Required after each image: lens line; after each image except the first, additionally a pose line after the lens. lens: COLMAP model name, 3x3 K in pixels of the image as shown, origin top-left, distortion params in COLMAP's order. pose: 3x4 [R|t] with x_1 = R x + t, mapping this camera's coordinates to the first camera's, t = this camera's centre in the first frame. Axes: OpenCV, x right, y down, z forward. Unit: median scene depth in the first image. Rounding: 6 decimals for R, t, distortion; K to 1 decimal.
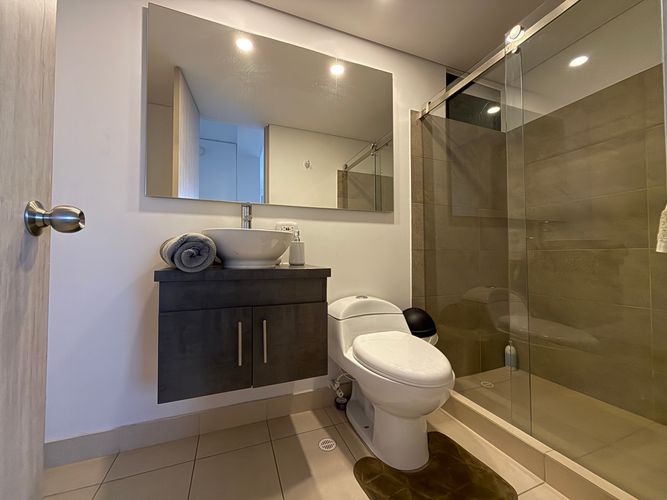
lens RADIAL K [[265.1, 0, 333.1], [0, 265.1, 249.4], [0, 0, 1]] dist [-0.000250, 0.000298]
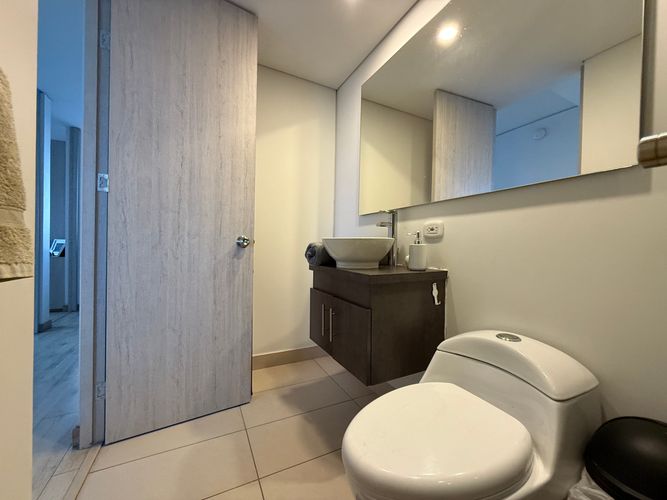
lens RADIAL K [[265.1, 0, 333.6], [0, 265.1, 250.0], [0, 0, 1]] dist [-0.000250, 0.000298]
pose [[0.092792, 0.013985, -0.995587, 1.758858], [0.003816, 0.999889, 0.014401, -0.059939], [0.995678, -0.005135, 0.092728, 1.549274]]
